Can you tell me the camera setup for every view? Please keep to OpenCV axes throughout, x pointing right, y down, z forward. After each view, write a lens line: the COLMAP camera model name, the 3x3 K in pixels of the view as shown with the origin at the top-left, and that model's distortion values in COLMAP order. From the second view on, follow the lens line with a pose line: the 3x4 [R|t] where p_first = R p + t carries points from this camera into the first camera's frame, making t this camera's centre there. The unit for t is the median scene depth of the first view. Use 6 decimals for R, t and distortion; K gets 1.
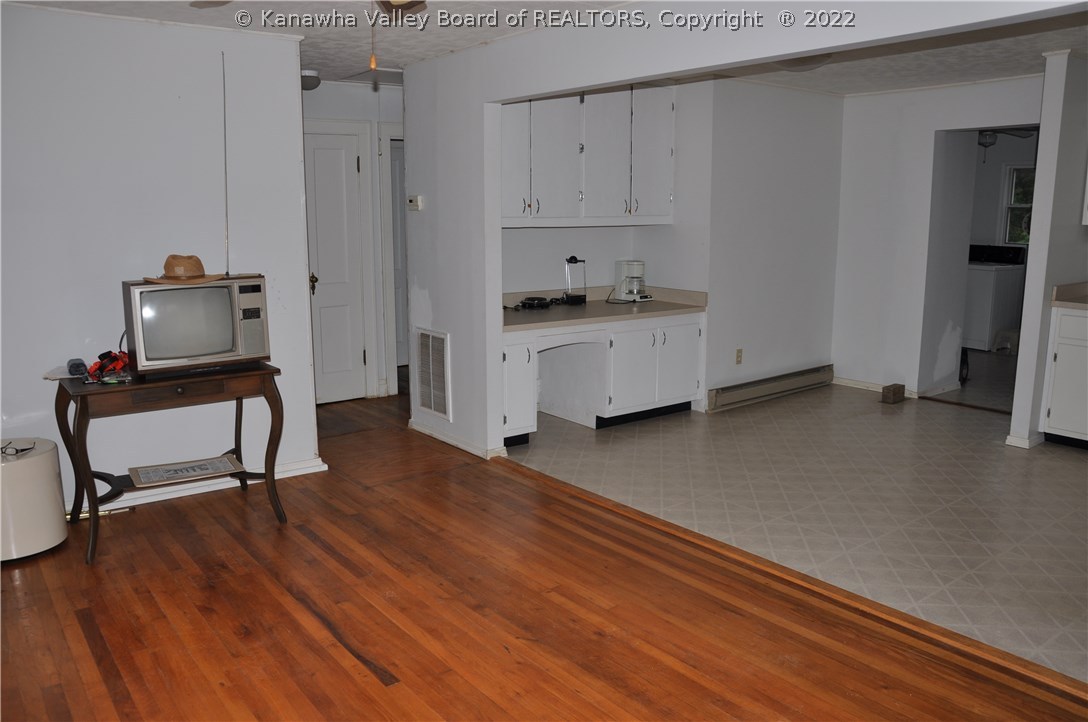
lens RADIAL K [[836.6, 0, 544.0], [0, 836.6, 361.0], [0, 0, 1]] dist [-0.099977, 0.003432]
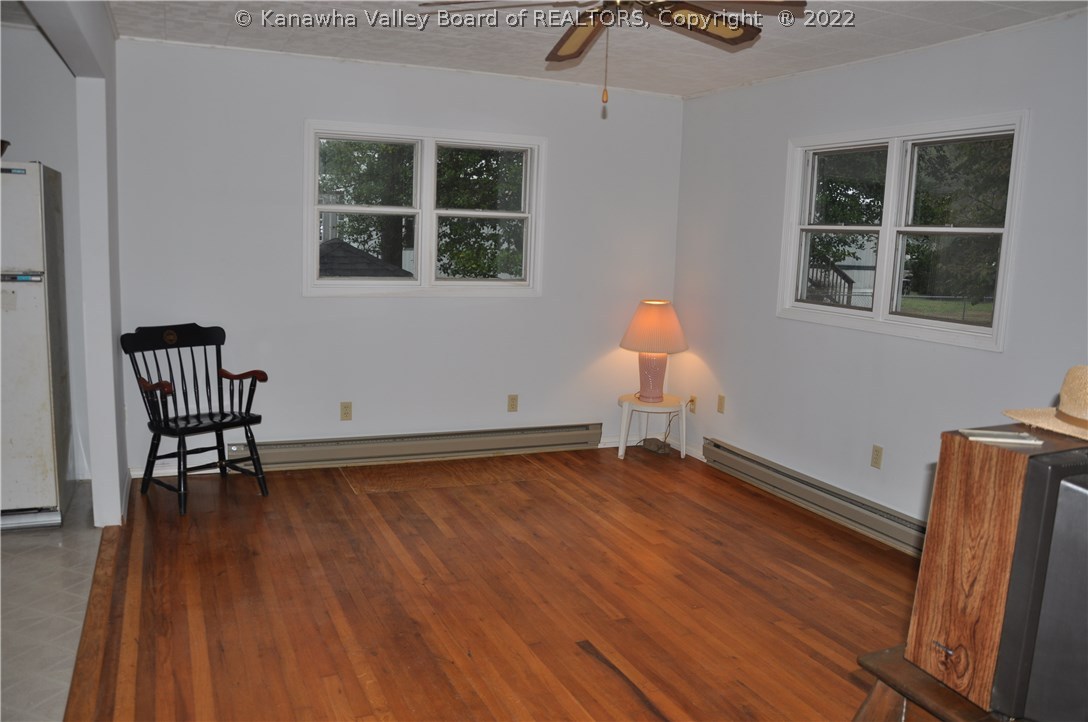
lens RADIAL K [[863.0, 0, 544.0], [0, 863.0, 361.0], [0, 0, 1]] dist [-0.090461, 0.006901]
pose [[-0.970559, -0.070408, 0.230344, -0.185902], [0.006653, 0.948122, 0.317837, -0.174081], [-0.240773, 0.310012, -0.919740, 0.972422]]
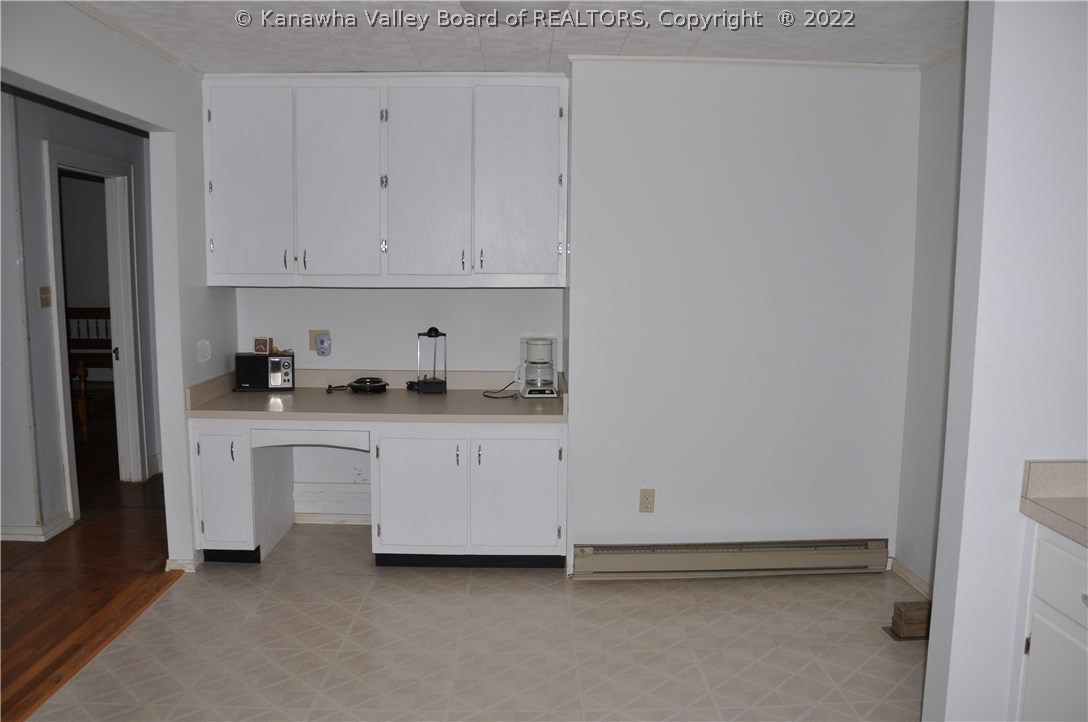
lens RADIAL K [[834.3, 0, 544.2], [0, 834.3, 376.5], [0, 0, 1]] dist [-0.101168, 0.002972]
pose [[0.809797, 0.085560, -0.580438, 0.620696], [-0.116938, 0.992998, -0.016772, -0.092100], [0.574938, 0.081457, 0.814132, 0.518641]]
